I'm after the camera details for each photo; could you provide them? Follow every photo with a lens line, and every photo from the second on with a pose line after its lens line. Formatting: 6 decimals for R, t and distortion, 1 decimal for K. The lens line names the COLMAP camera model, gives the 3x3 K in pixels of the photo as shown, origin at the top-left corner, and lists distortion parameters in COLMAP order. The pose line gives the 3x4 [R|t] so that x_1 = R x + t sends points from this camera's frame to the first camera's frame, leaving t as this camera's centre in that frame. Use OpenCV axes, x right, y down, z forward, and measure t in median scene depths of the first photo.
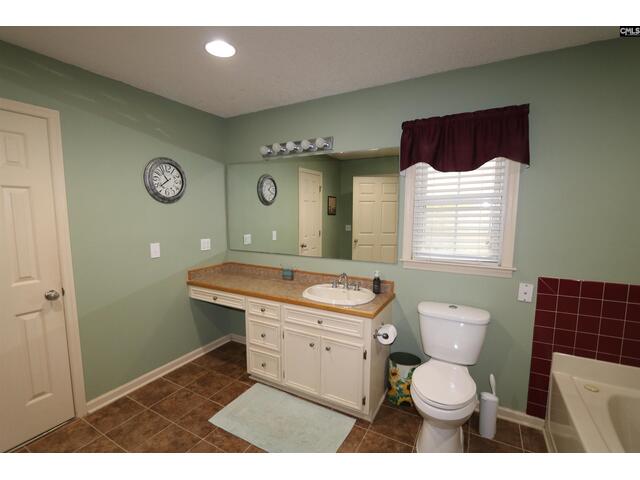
lens RADIAL K [[293.0, 0, 316.7], [0, 293.0, 242.9], [0, 0, 1]] dist [-0.023393, 0.007075]
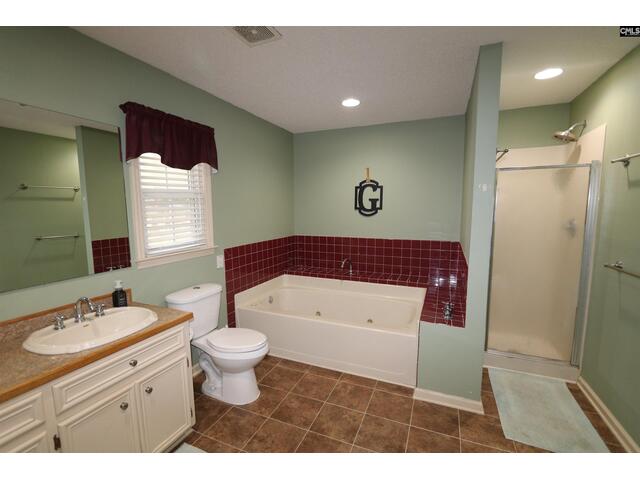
lens RADIAL K [[293.0, 0, 316.7], [0, 293.0, 242.9], [0, 0, 1]] dist [-0.023393, 0.007075]
pose [[-0.097391, -0.124019, 0.987489, -0.686440], [0.112471, 0.984478, 0.134733, -0.056333], [-0.988871, 0.124185, -0.081931, 0.597251]]
